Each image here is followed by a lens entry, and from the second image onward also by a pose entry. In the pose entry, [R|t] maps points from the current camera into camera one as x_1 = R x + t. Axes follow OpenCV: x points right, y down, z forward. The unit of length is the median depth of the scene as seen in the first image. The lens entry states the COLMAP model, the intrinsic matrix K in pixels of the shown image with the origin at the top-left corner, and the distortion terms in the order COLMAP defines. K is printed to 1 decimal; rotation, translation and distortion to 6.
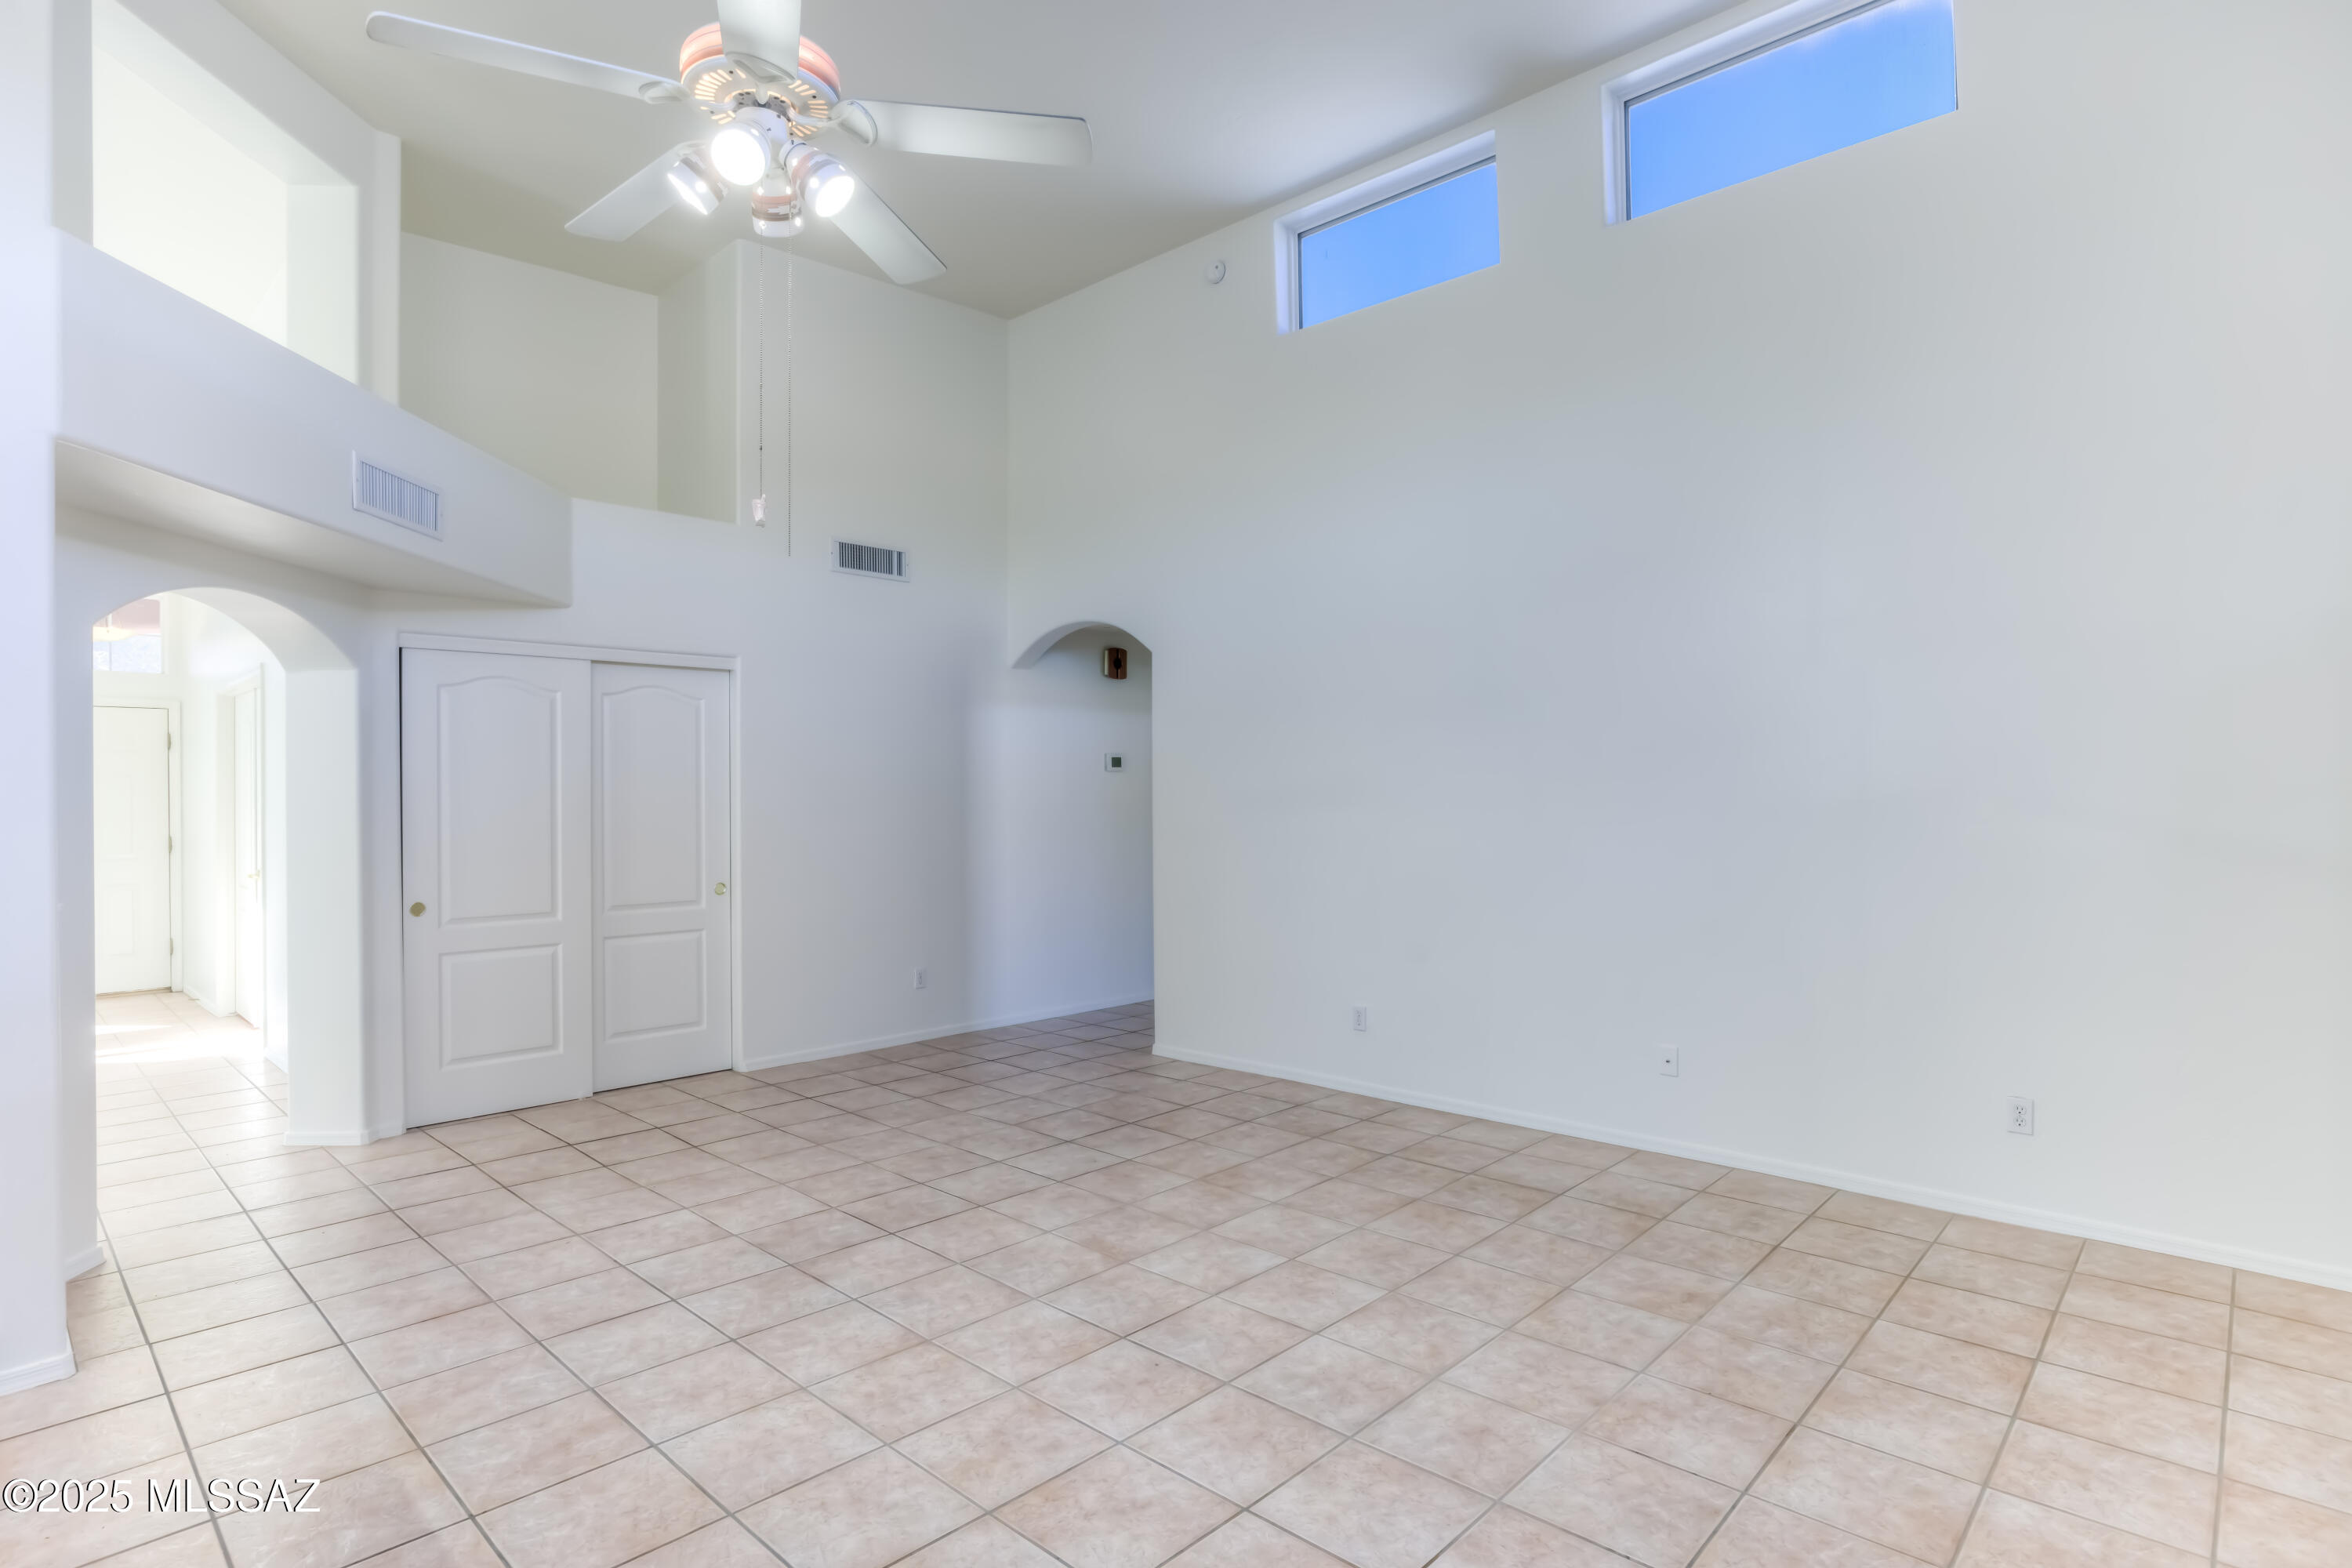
lens RADIAL K [[1208.2, 0, 1180.1], [0, 1208.2, 794.6], [0, 0, 1]] dist [-0.035112, -0.000604]
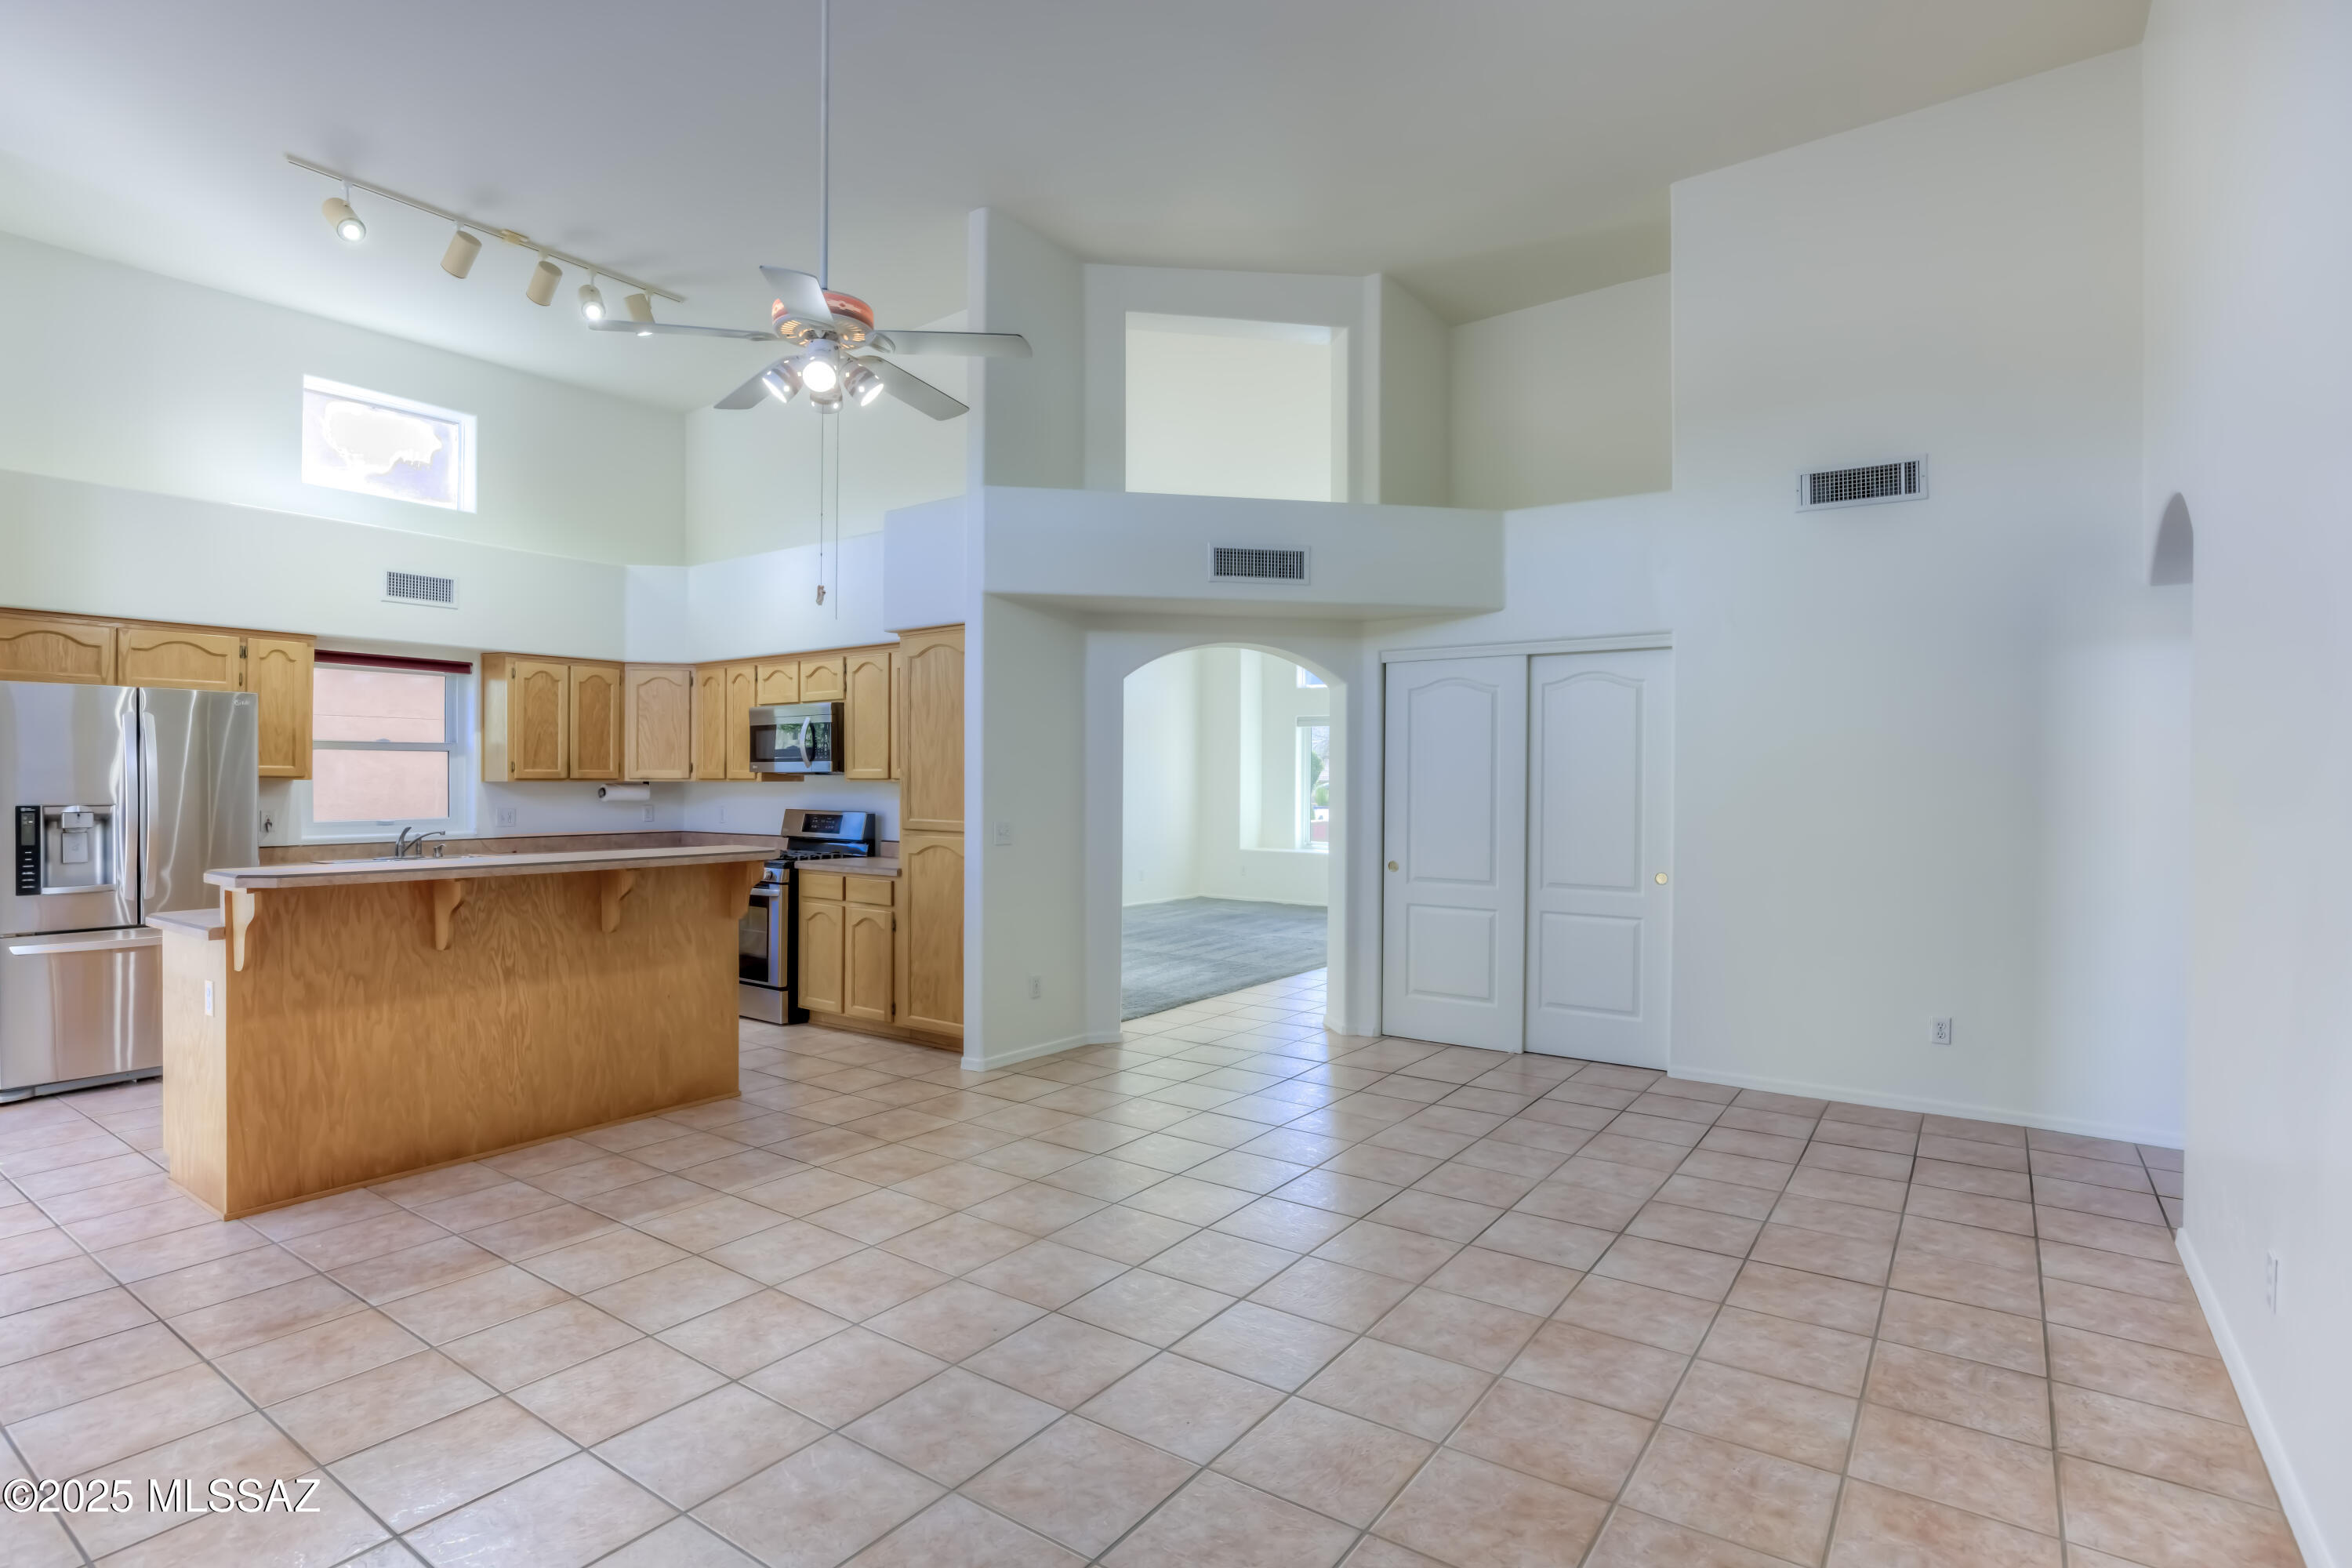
lens RADIAL K [[1167.4, 0, 1149.4], [0, 1167.4, 778.6], [0, 0, 1]] dist [-0.036927, 0.009501]
pose [[0.130213, 0.006624, -0.991464, 0.633834], [-0.008493, 0.999948, 0.005566, -0.002876], [0.991450, 0.007695, 0.130263, 0.645395]]
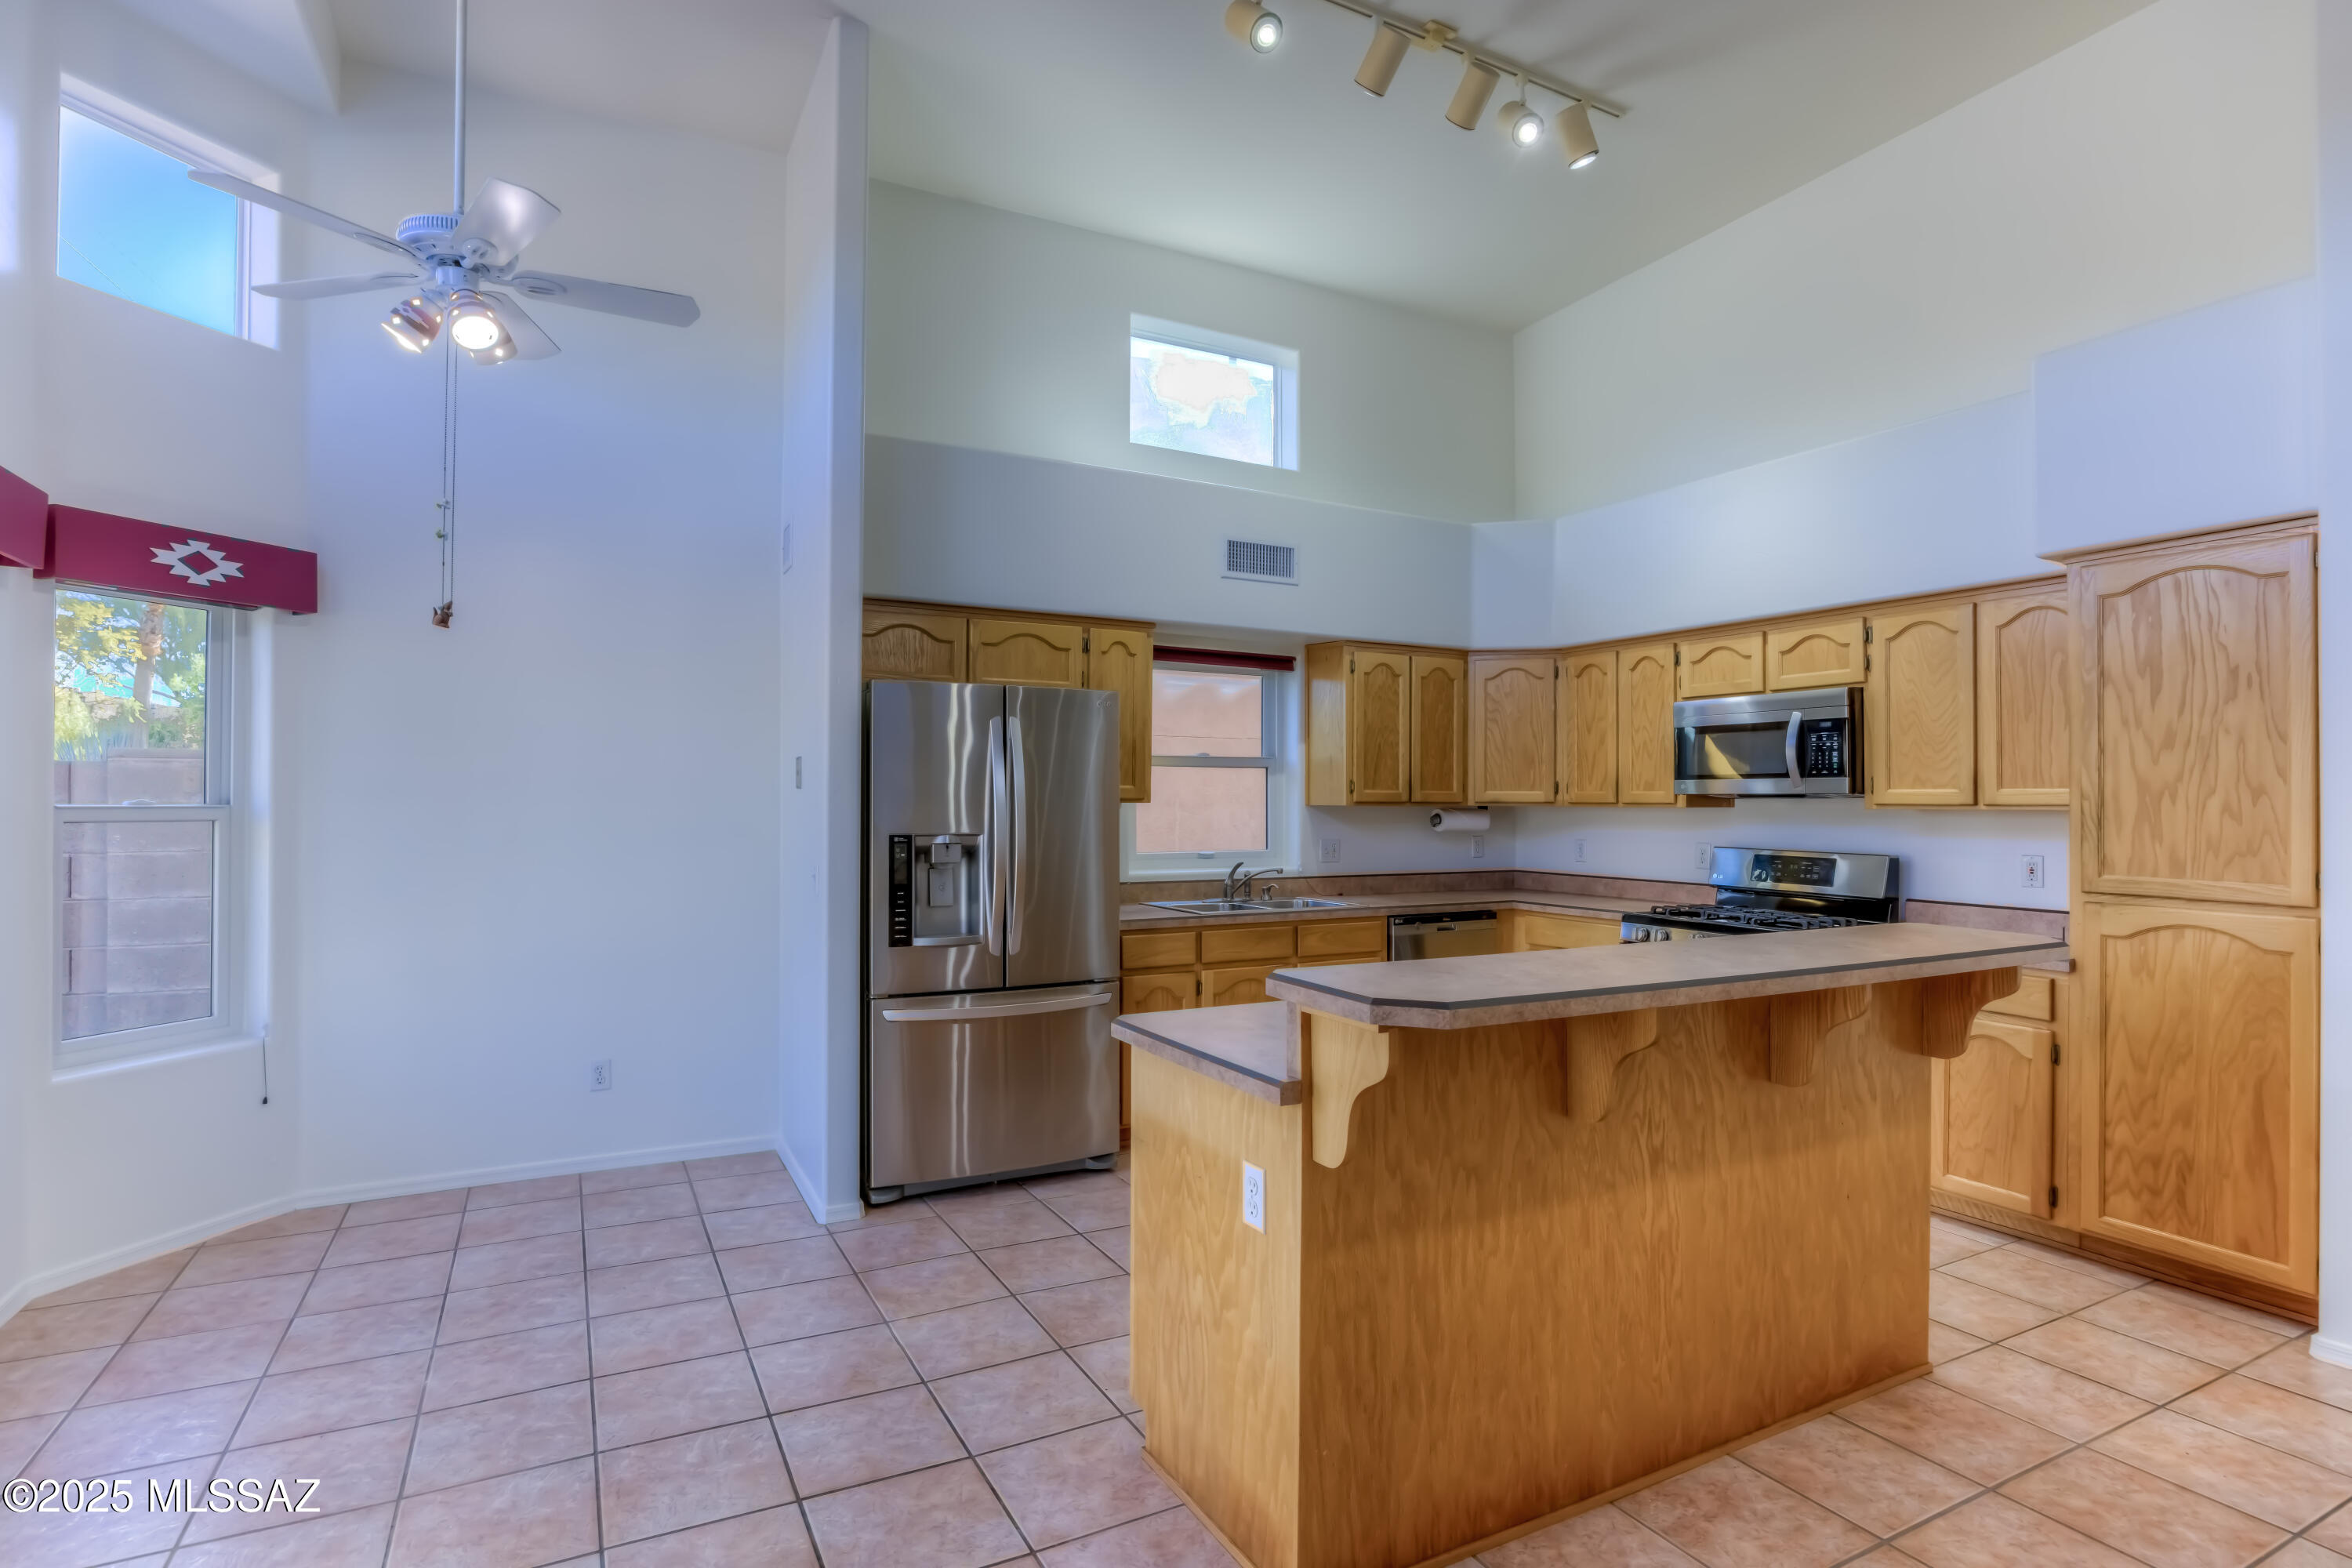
lens RADIAL K [[1167.4, 0, 1148.4], [0, 1167.4, 779.8], [0, 0, 1]] dist [-0.036927, 0.009501]
pose [[-0.337223, -0.009721, -0.941375, 0.200197], [-0.008312, 0.999938, -0.007348, 0.000628], [0.941388, 0.005347, -0.337283, 0.209239]]
